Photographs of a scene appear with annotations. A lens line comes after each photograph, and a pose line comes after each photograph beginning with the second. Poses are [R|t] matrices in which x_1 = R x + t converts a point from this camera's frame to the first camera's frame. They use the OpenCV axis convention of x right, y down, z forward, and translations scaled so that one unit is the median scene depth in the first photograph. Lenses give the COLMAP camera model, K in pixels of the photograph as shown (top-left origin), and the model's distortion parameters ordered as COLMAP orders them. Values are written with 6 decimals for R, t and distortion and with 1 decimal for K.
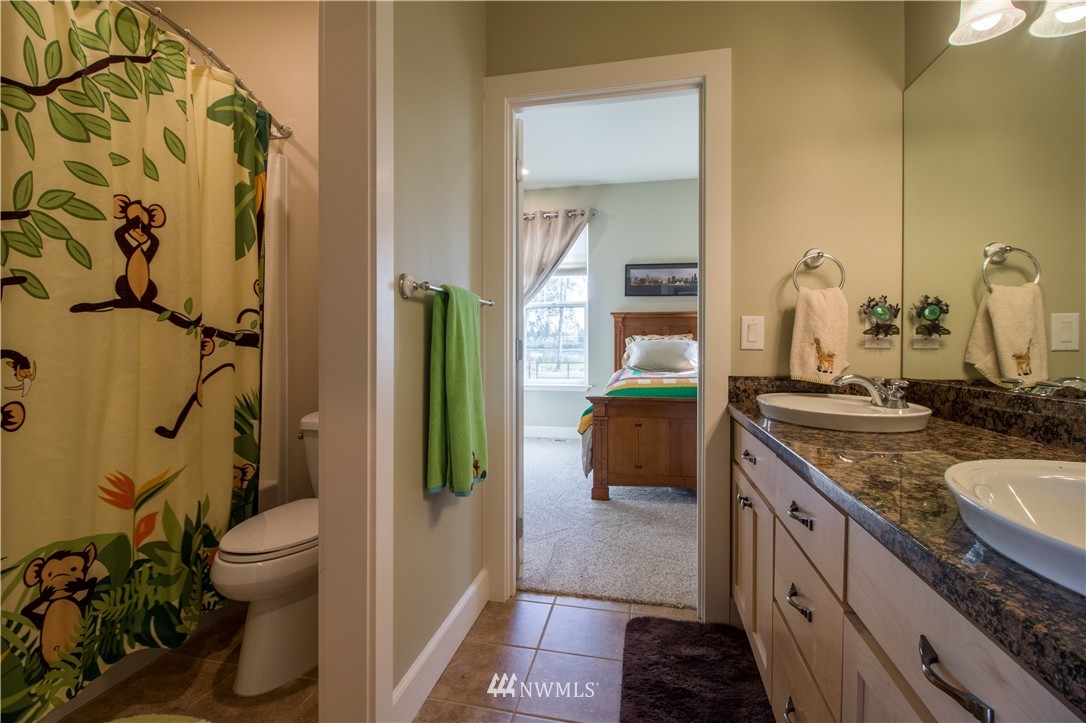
lens RADIAL K [[507.7, 0, 526.9], [0, 507.7, 354.4], [0, 0, 1]] dist [-0.003227, -0.005745]
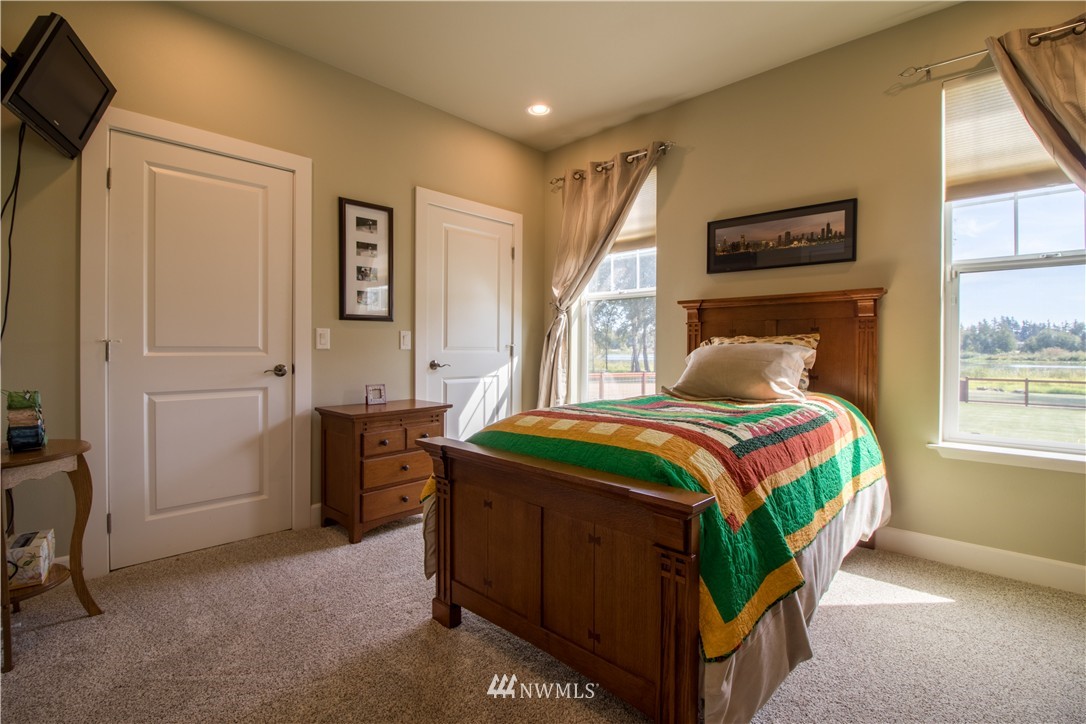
lens RADIAL K [[507.7, 0, 526.9], [0, 507.7, 354.9], [0, 0, 1]] dist [-0.003227, -0.005745]
pose [[0.849764, 0.013055, -0.527002, 0.332507], [-0.018173, 0.999825, -0.004536, -0.008787], [0.526850, 0.013432, 0.849852, 0.357788]]
